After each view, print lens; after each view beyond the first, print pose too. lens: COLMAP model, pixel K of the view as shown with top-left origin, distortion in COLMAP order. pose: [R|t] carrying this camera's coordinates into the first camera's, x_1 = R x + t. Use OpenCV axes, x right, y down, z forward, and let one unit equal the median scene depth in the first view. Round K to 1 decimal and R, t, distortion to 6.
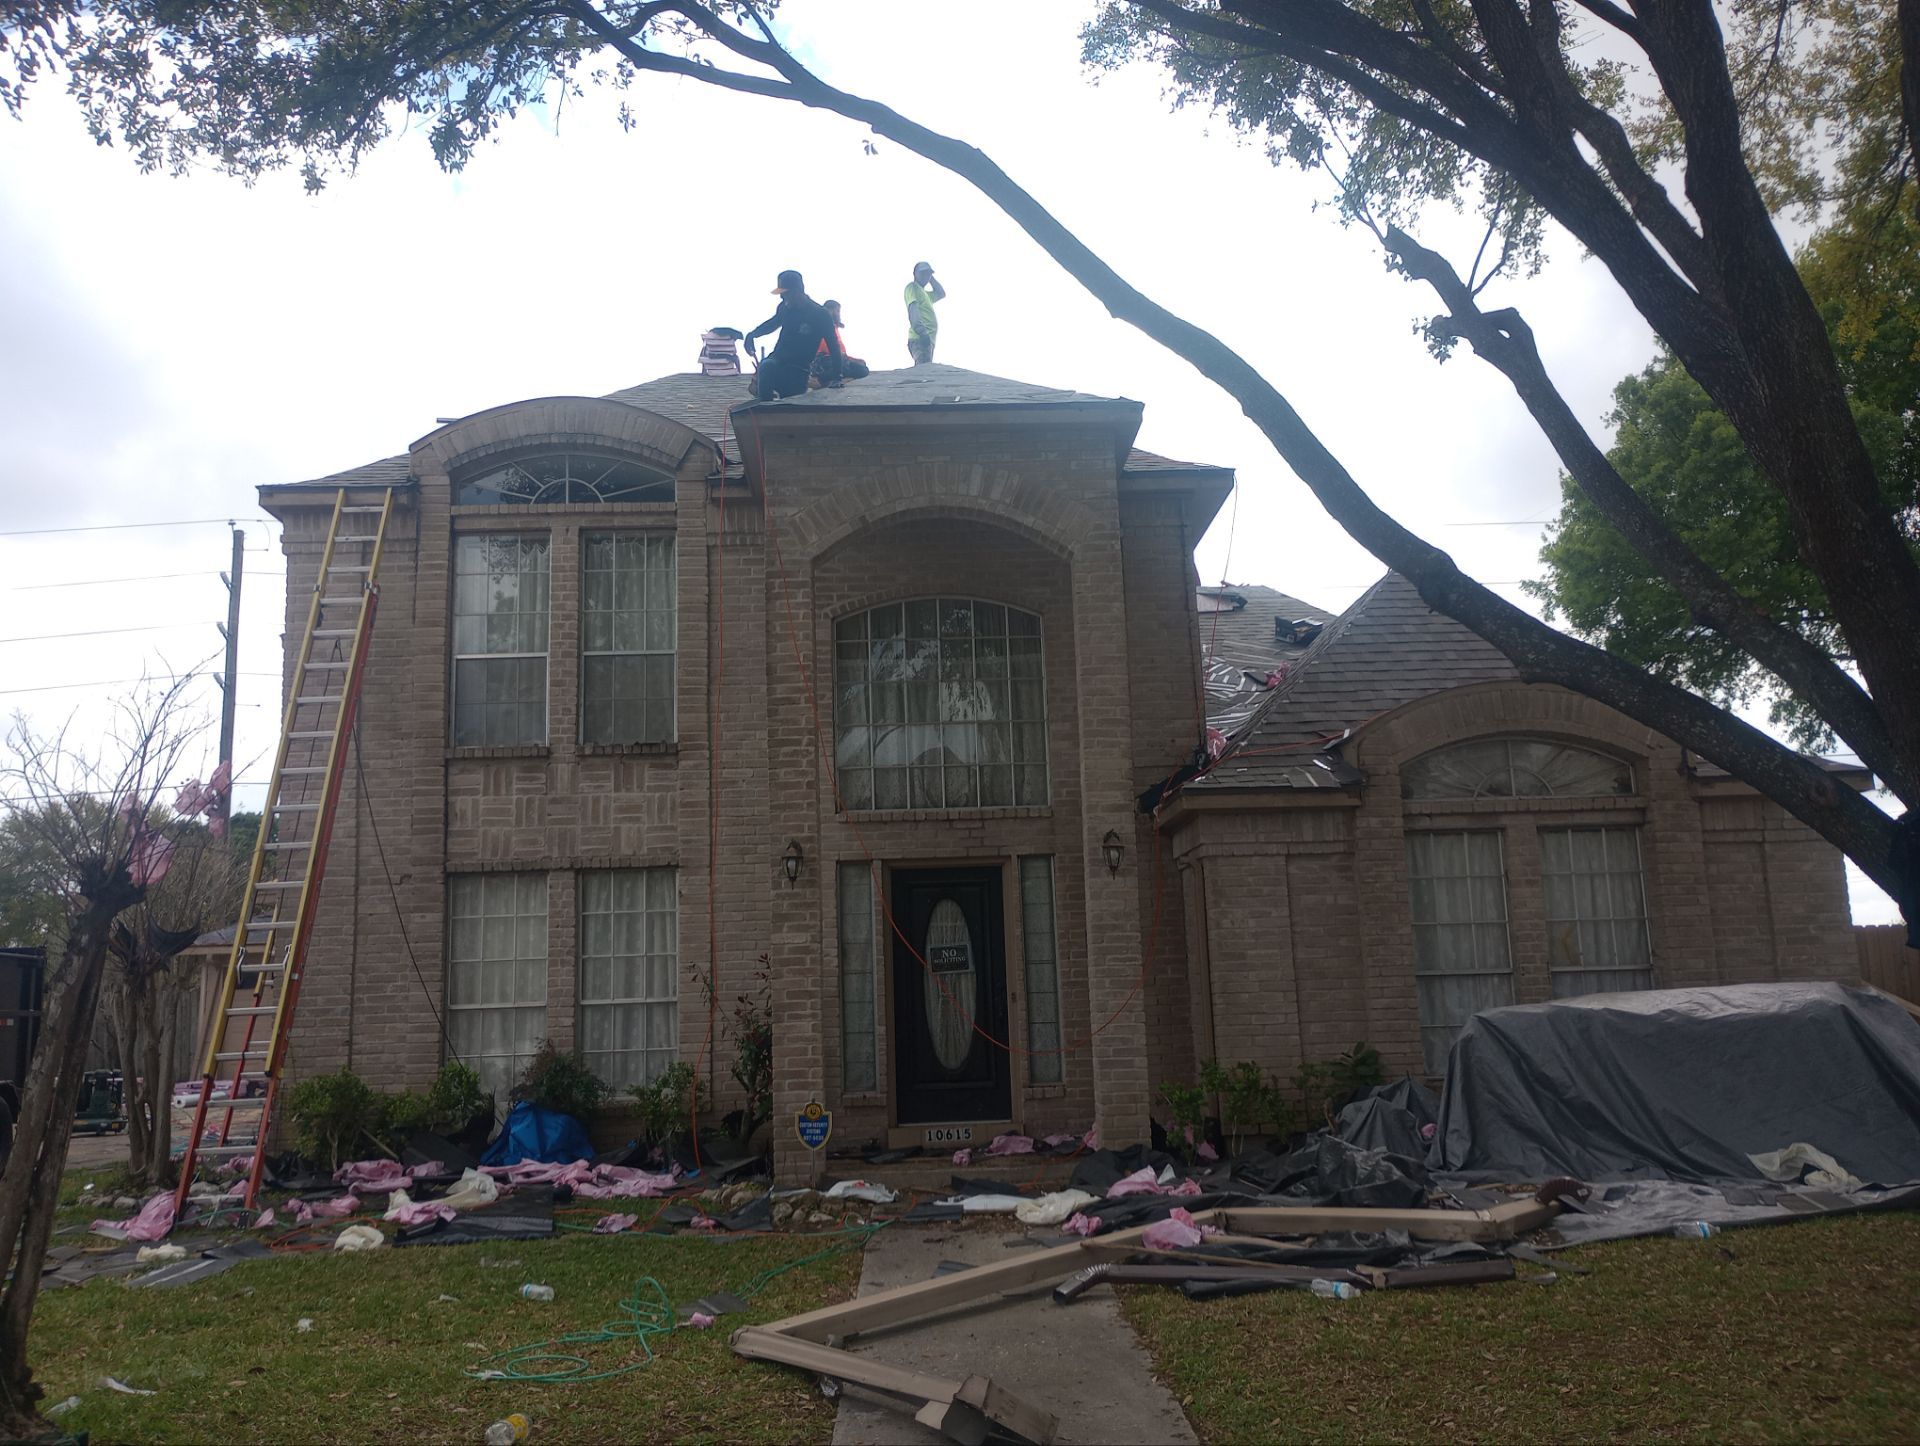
lens RADIAL K [[1574.5, 0, 958.2], [0, 1574.5, 778.6], [0, 0, 1]] dist [0.073612, -0.088230]
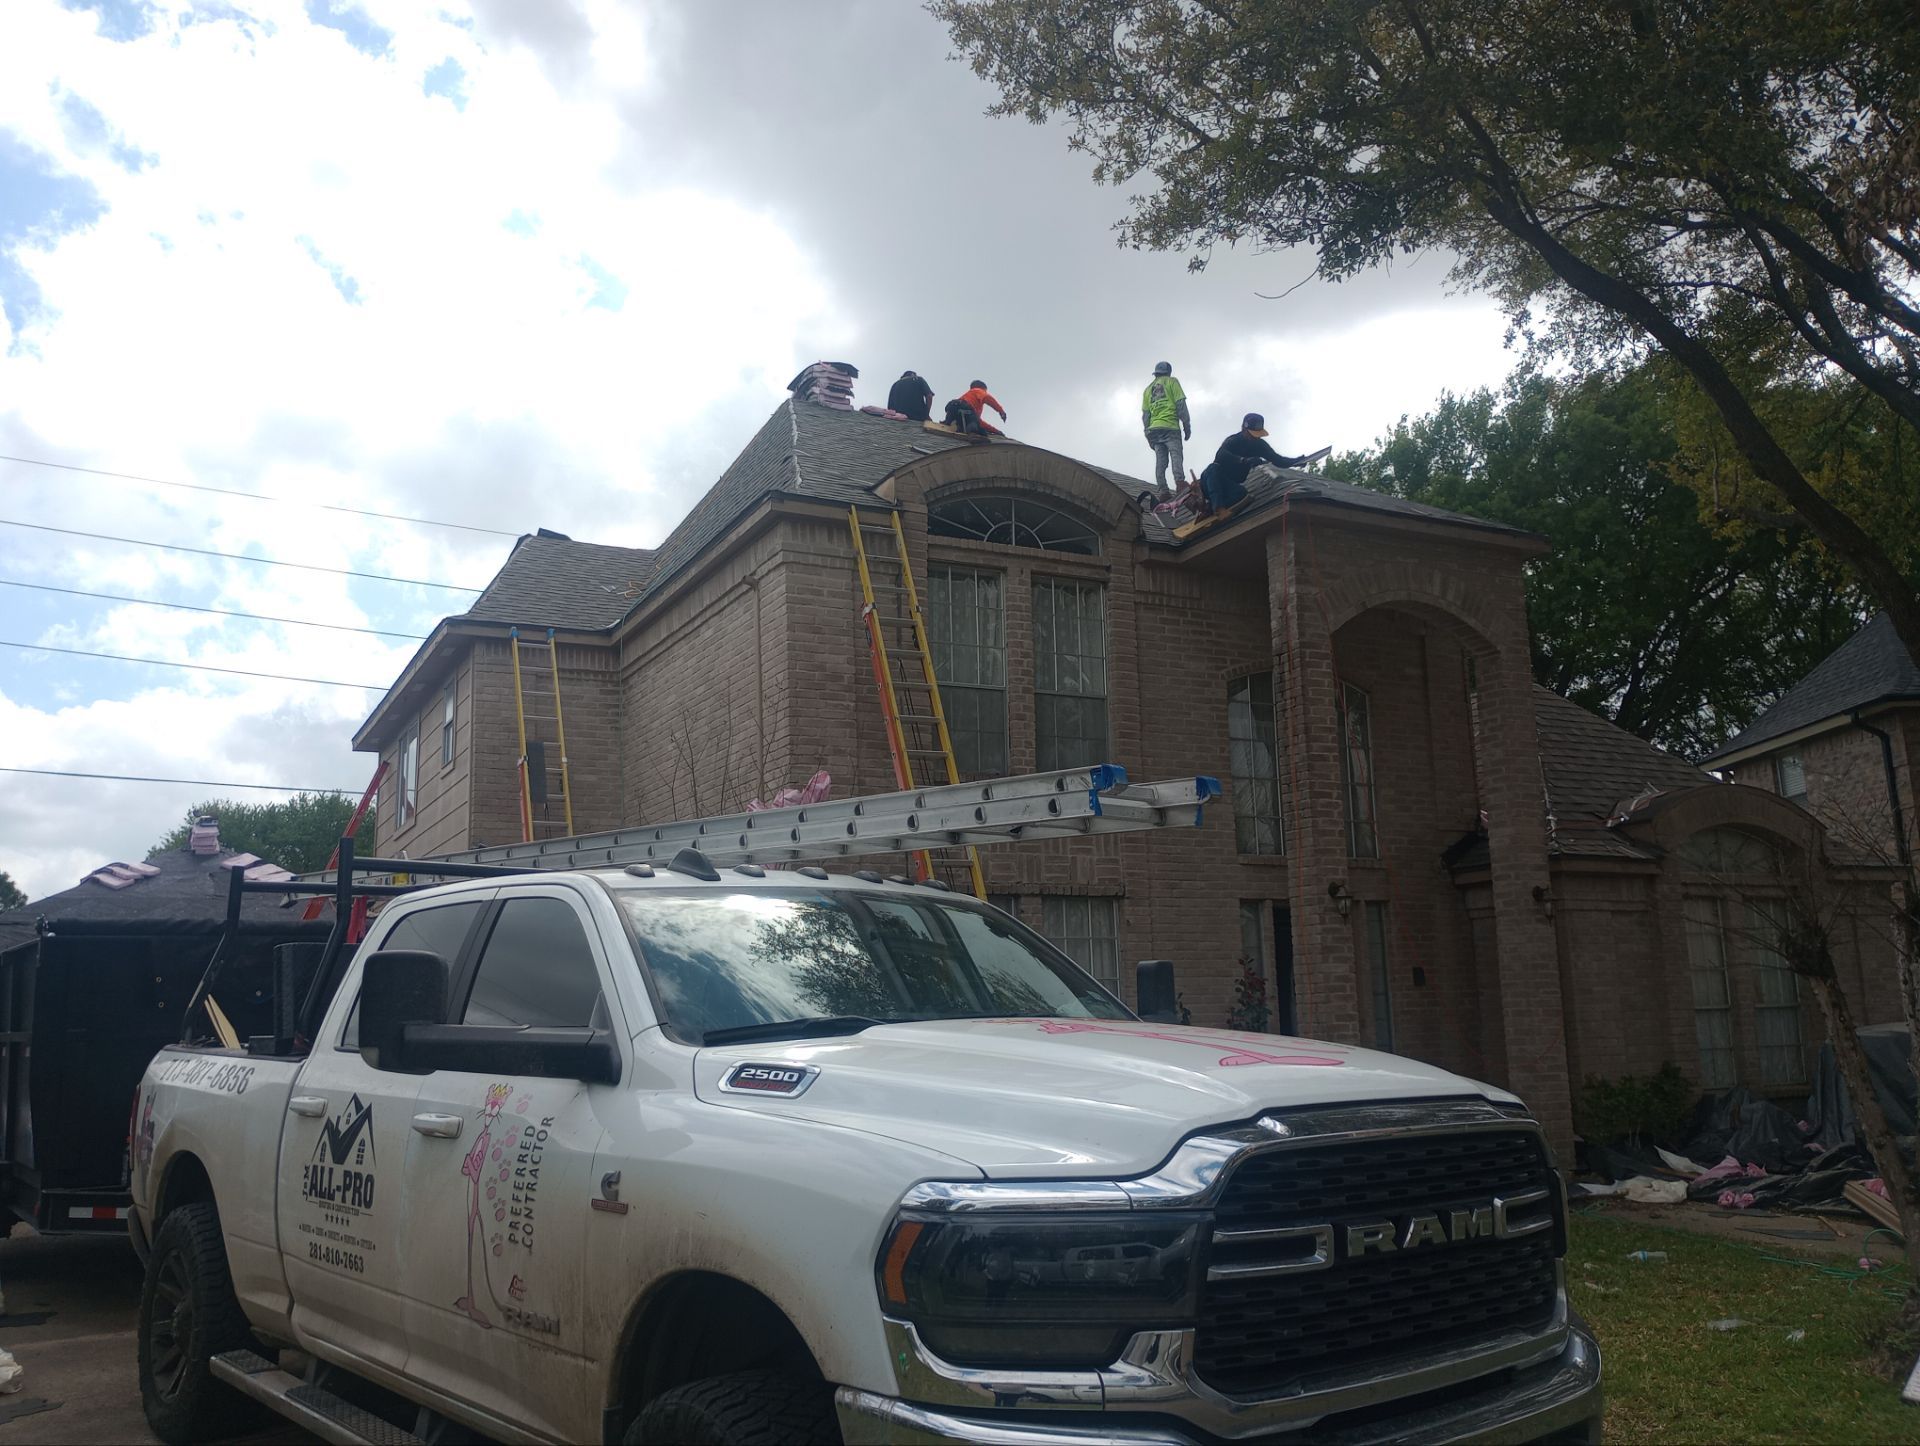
lens RADIAL K [[1574.5, 0, 958.2], [0, 1574.5, 778.6], [0, 0, 1]] dist [0.073612, -0.088230]
pose [[0.903926, 0.074407, 0.421167, -0.786129], [-0.065466, 0.997217, -0.035672, 0.022175], [-0.422649, 0.004673, 0.906281, 0.076614]]
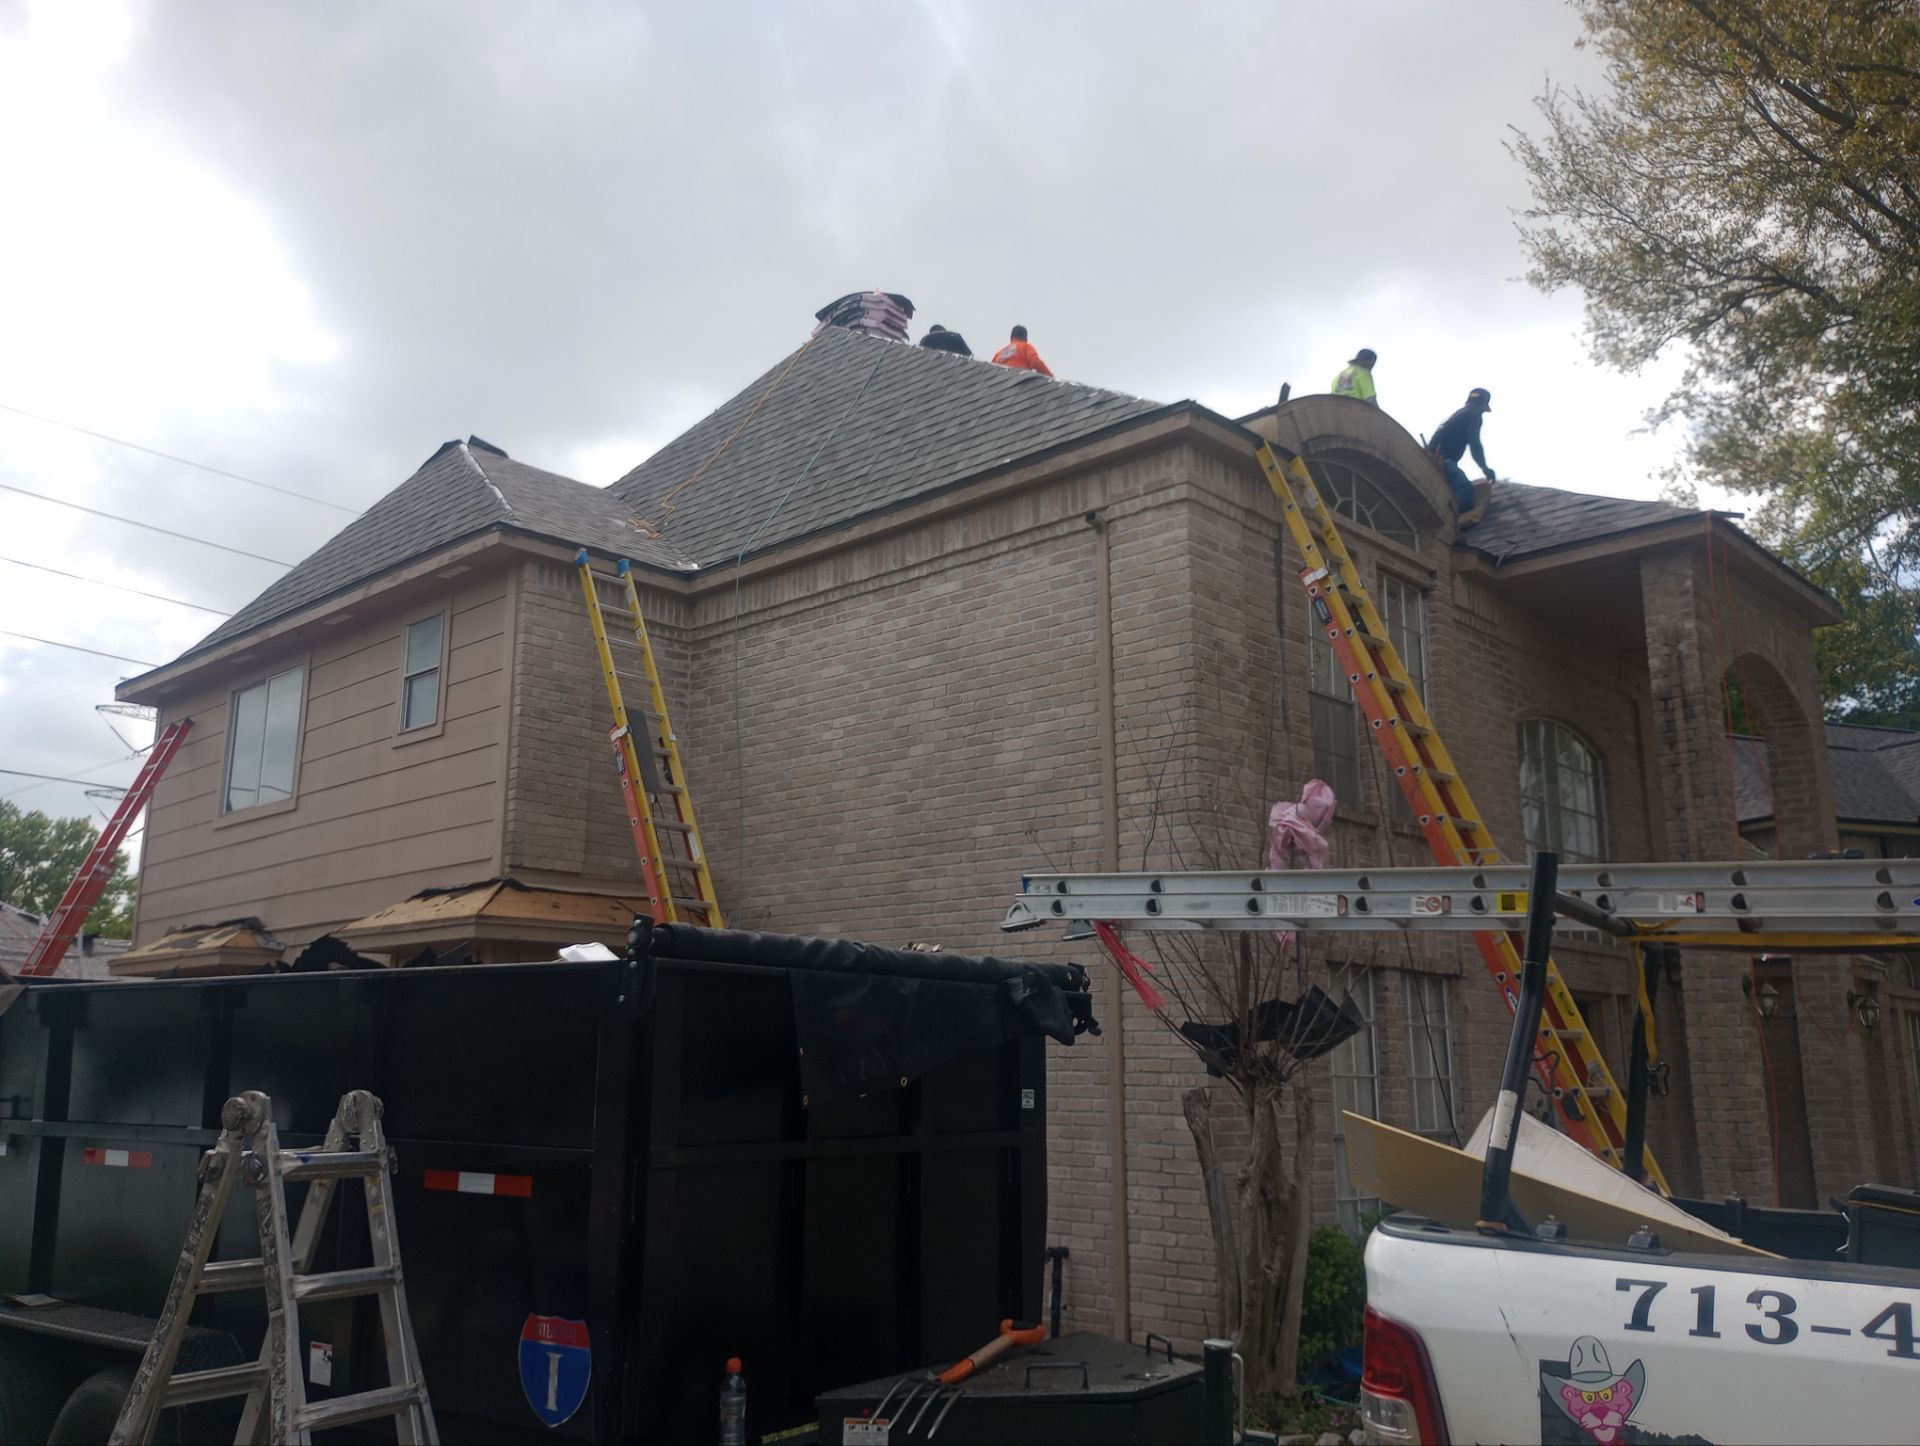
lens RADIAL K [[1574.5, 0, 958.2], [0, 1574.5, 778.6], [0, 0, 1]] dist [0.073612, -0.088230]
pose [[0.710639, 0.170667, 0.682543, -1.051142], [-0.134026, 0.985206, -0.106804, 0.083610], [-0.690673, -0.015580, 0.722999, 0.597325]]
